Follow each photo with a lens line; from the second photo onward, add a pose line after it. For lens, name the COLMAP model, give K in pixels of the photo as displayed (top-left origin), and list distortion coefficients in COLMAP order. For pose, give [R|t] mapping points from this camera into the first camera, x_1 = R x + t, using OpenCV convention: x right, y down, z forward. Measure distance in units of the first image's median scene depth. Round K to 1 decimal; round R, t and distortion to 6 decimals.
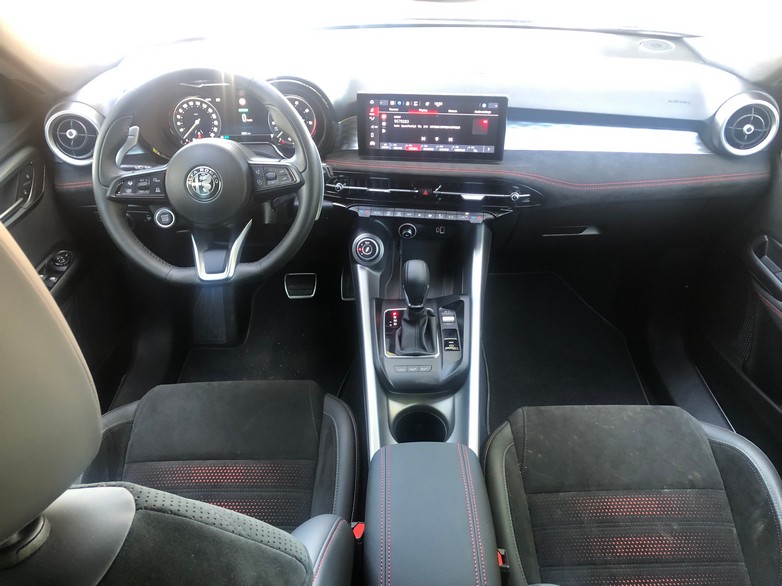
lens RADIAL K [[639.6, 0, 393.9], [0, 639.6, 296.8], [0, 0, 1]] dist [0.014515, 0.002864]
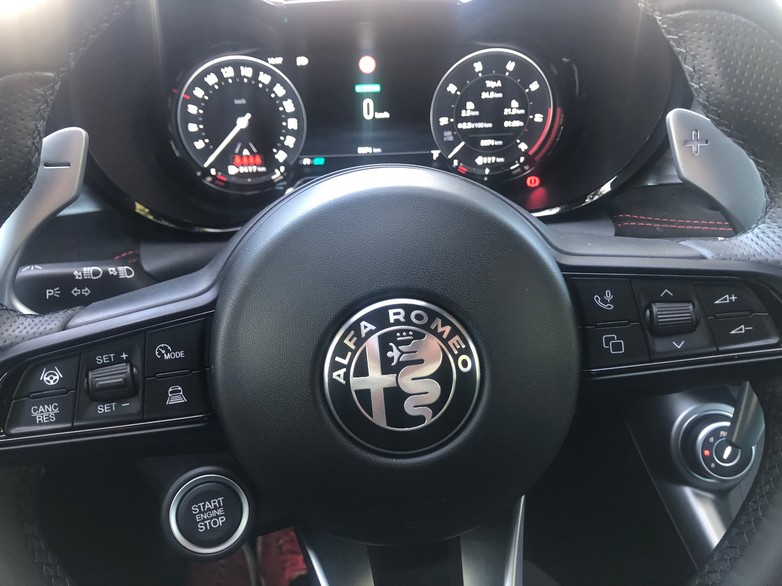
lens RADIAL K [[639.6, 0, 389.1], [0, 639.6, 288.0], [0, 0, 1]] dist [0.014515, 0.002864]
pose [[0.997051, -0.036979, 0.067247, -0.253373], [0.039788, 0.998370, -0.040928, -0.158912], [-0.065624, 0.043483, 0.996897, 0.632240]]
